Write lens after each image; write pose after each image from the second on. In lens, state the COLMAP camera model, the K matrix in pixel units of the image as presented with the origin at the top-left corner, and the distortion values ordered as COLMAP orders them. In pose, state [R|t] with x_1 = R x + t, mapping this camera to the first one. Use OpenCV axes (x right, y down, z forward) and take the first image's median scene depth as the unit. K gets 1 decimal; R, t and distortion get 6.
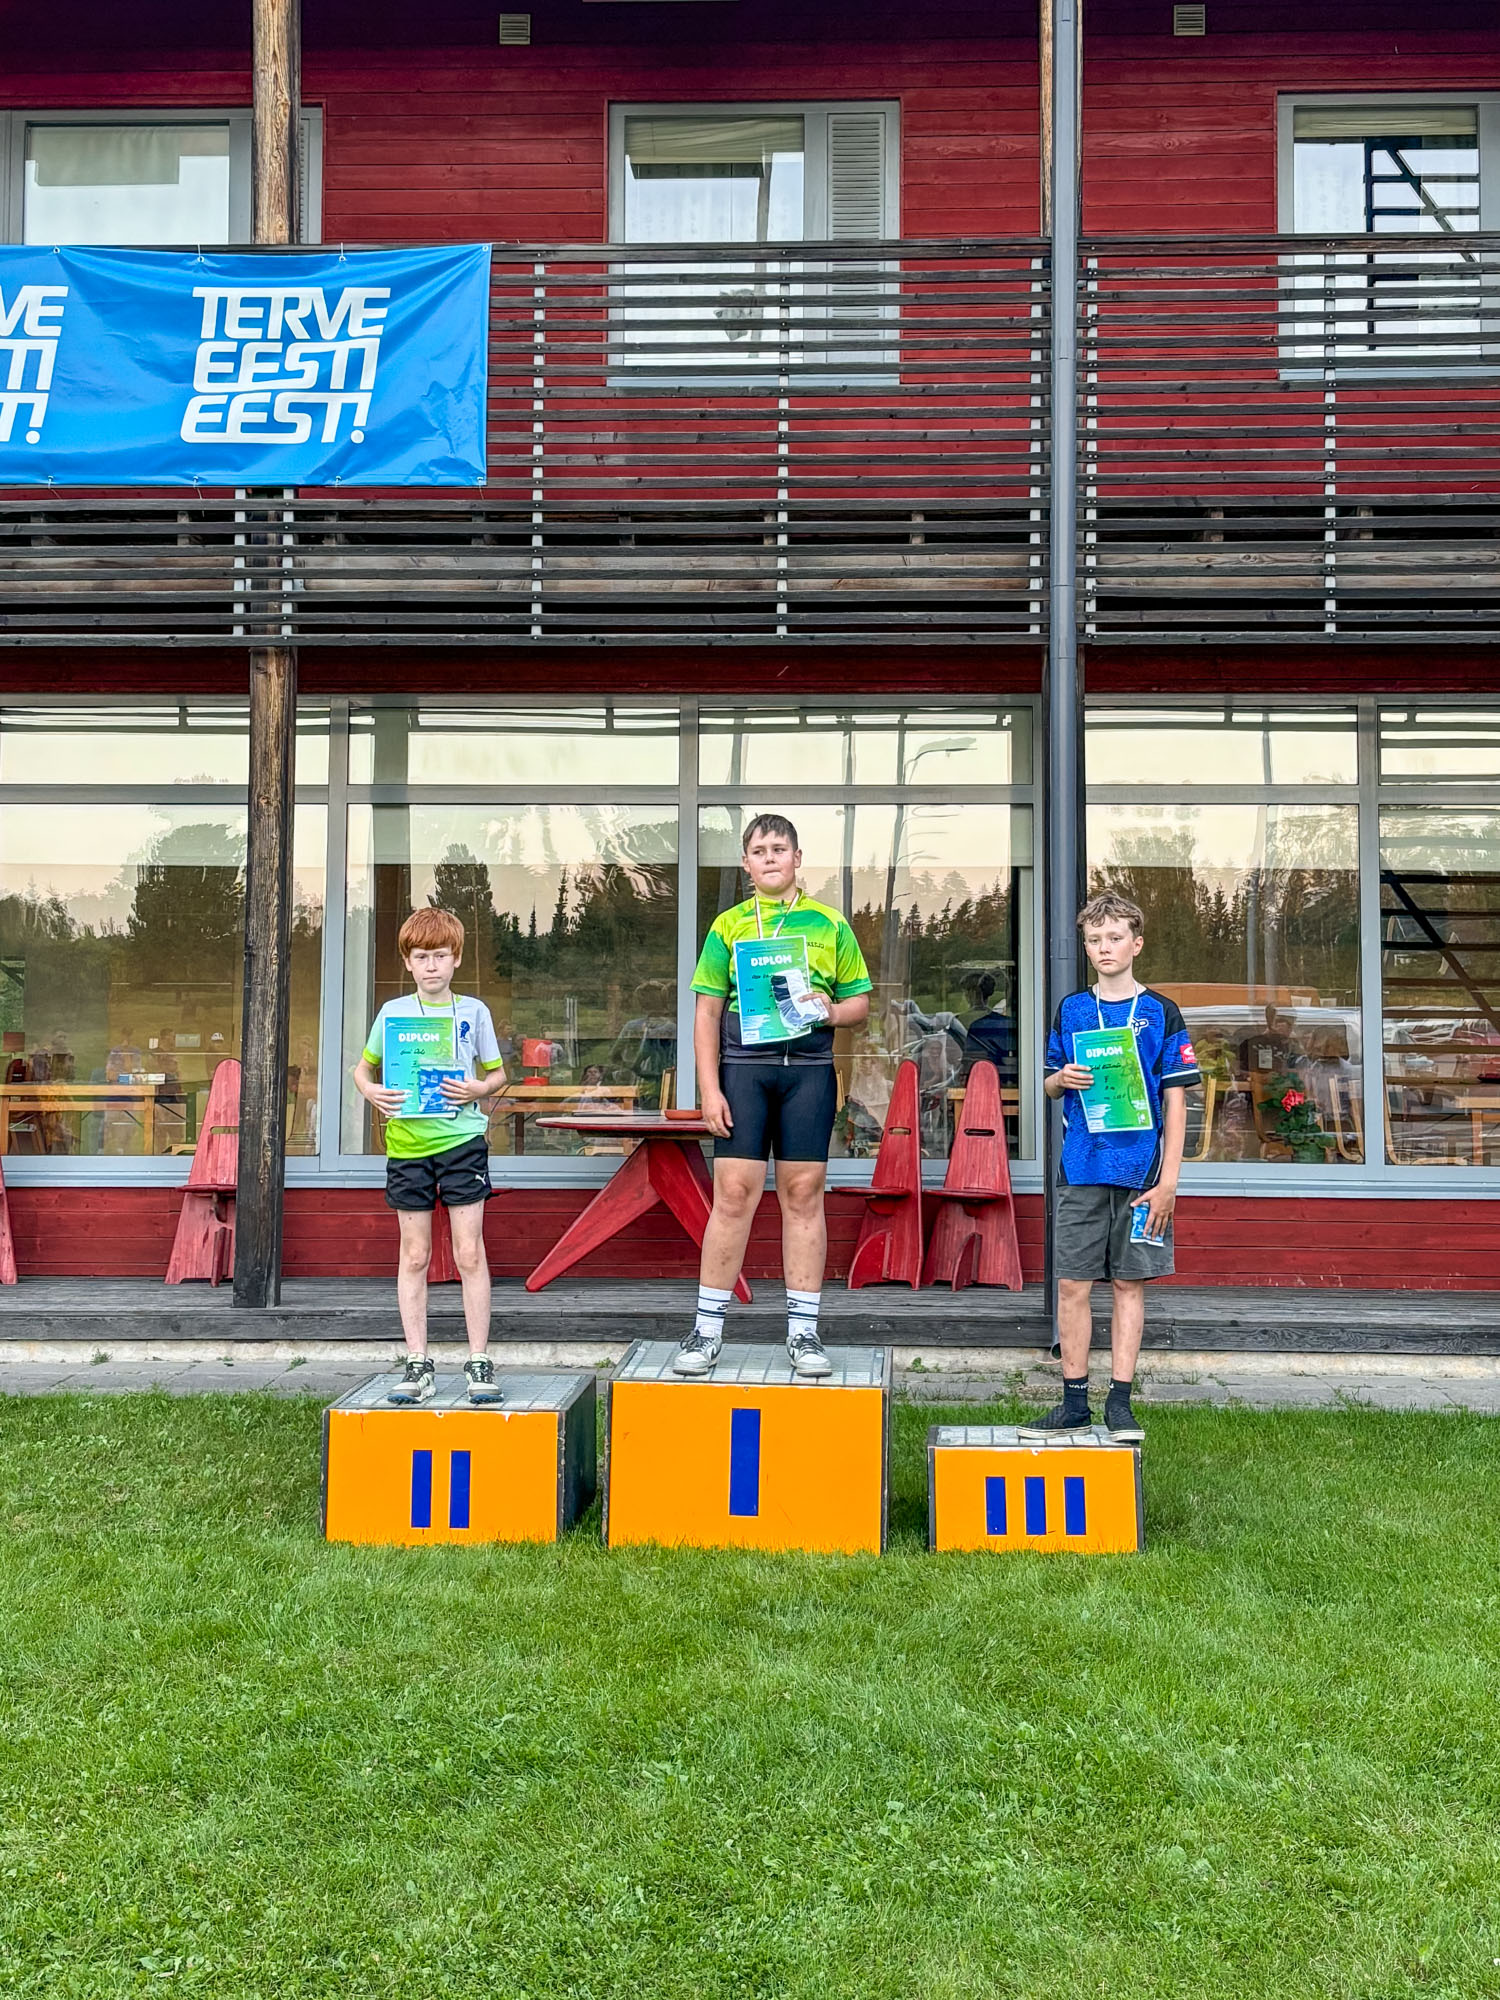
lens RADIAL K [[2817.8, 0, 734.9], [0, 2817.8, 789.1], [0, 0, 1]] dist [0.226532, -0.868715]
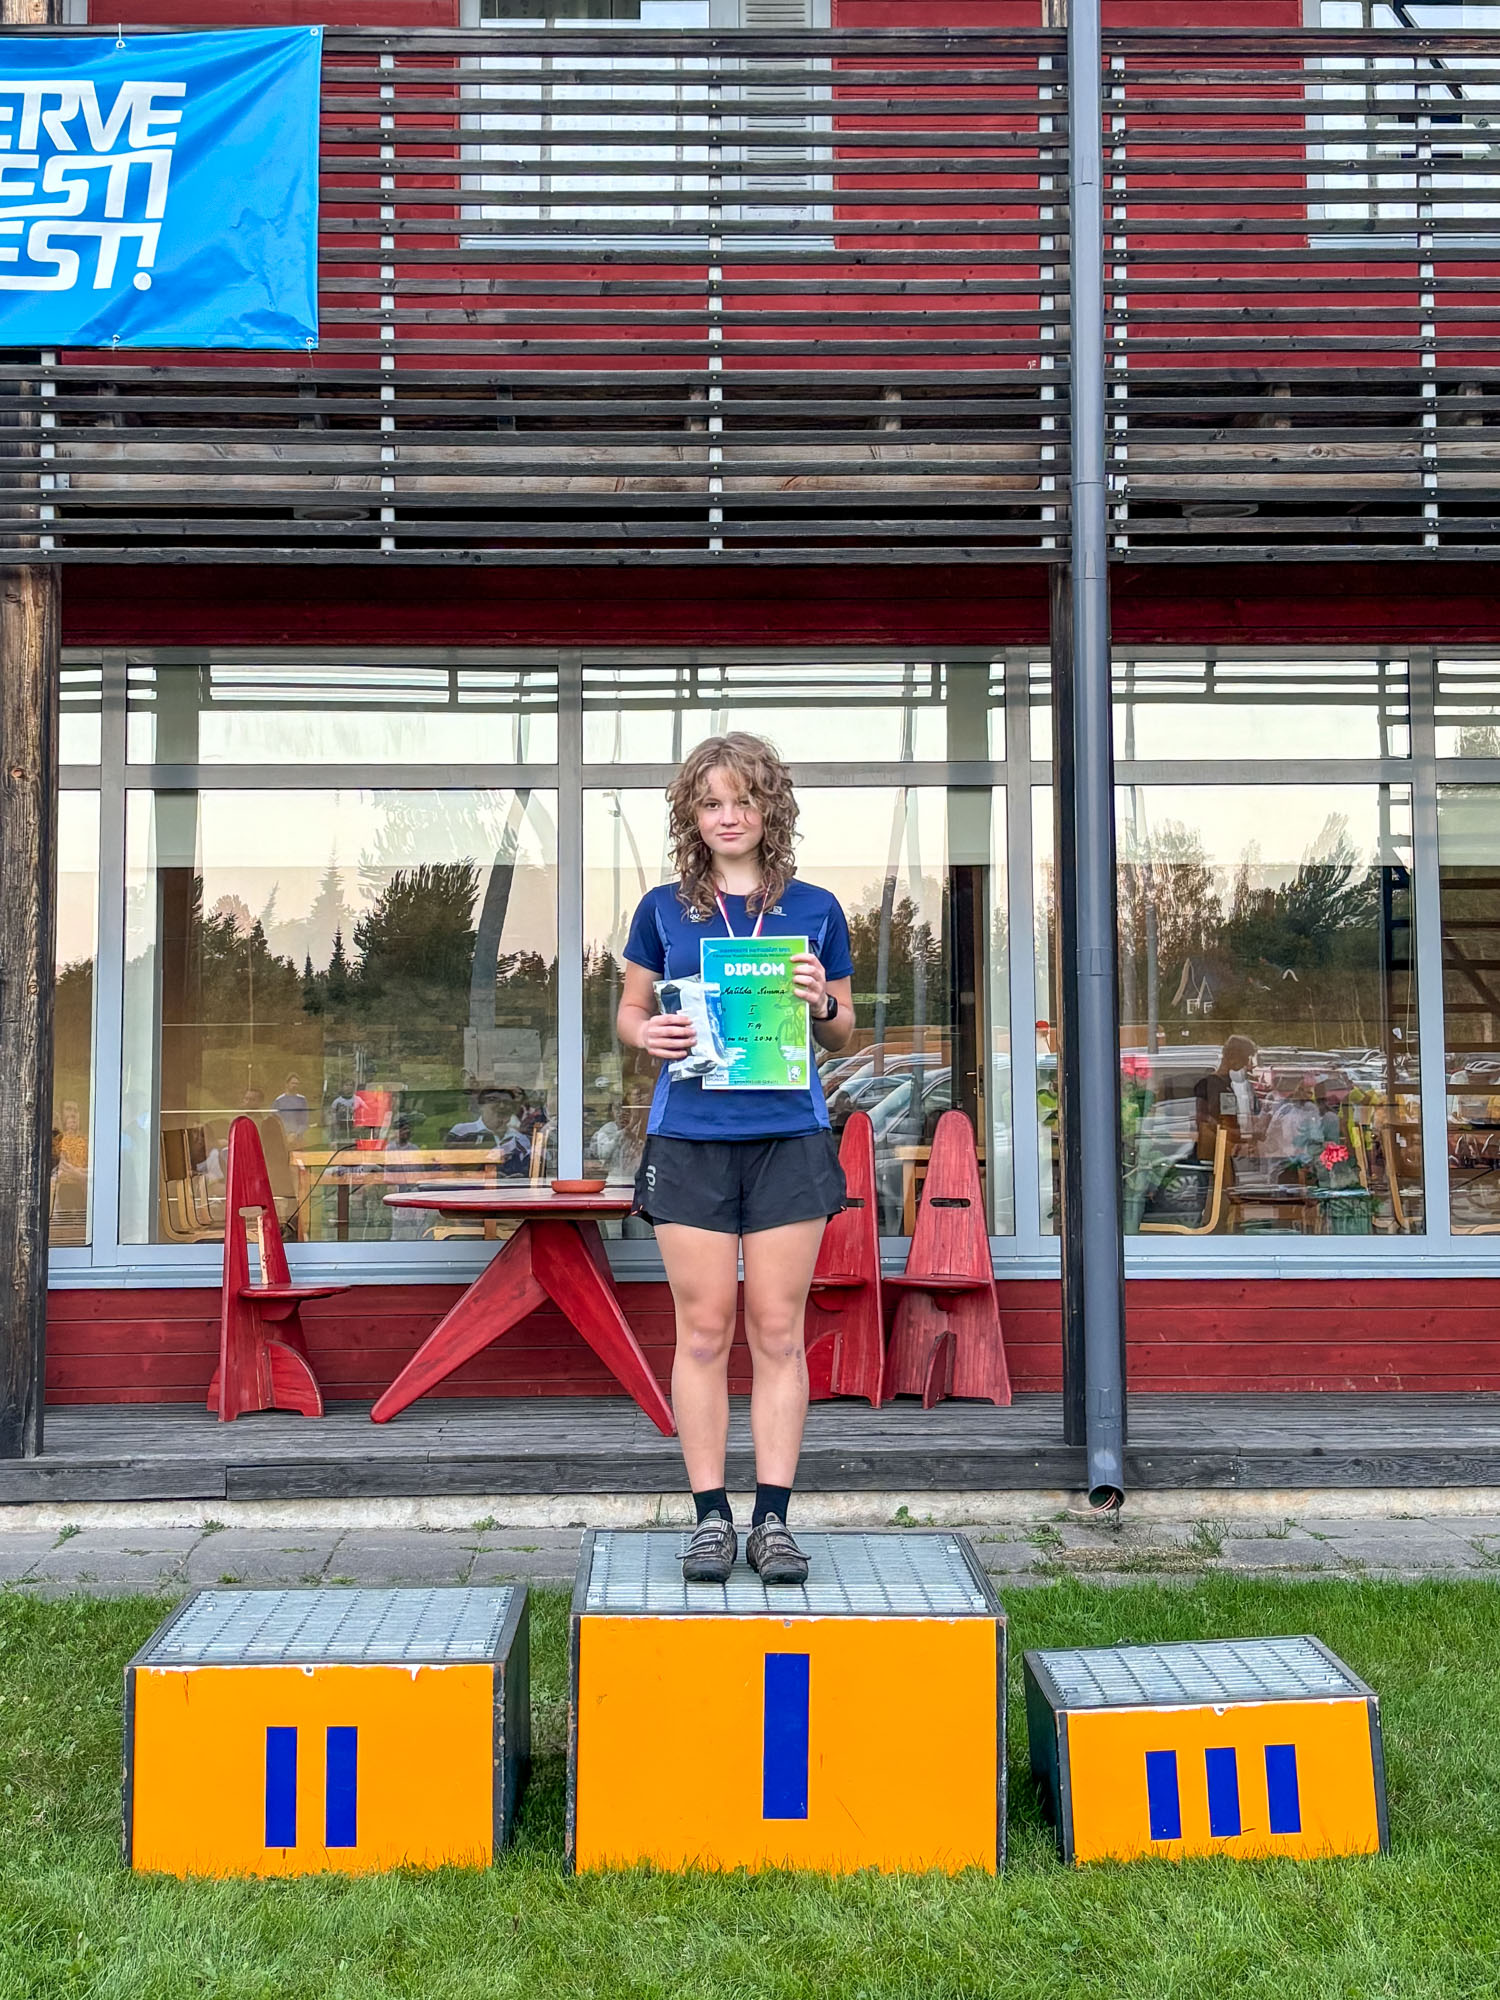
lens RADIAL K [[2823.7, 0, 710.7], [0, 2823.7, 832.6], [0, 0, 1]] dist [0.180557, -0.612434]
pose [[0.996911, -0.005163, 0.078365, -0.044055], [0.005363, 0.999983, -0.002347, 0.022387], [-0.078352, 0.002760, 0.996922, 0.244691]]
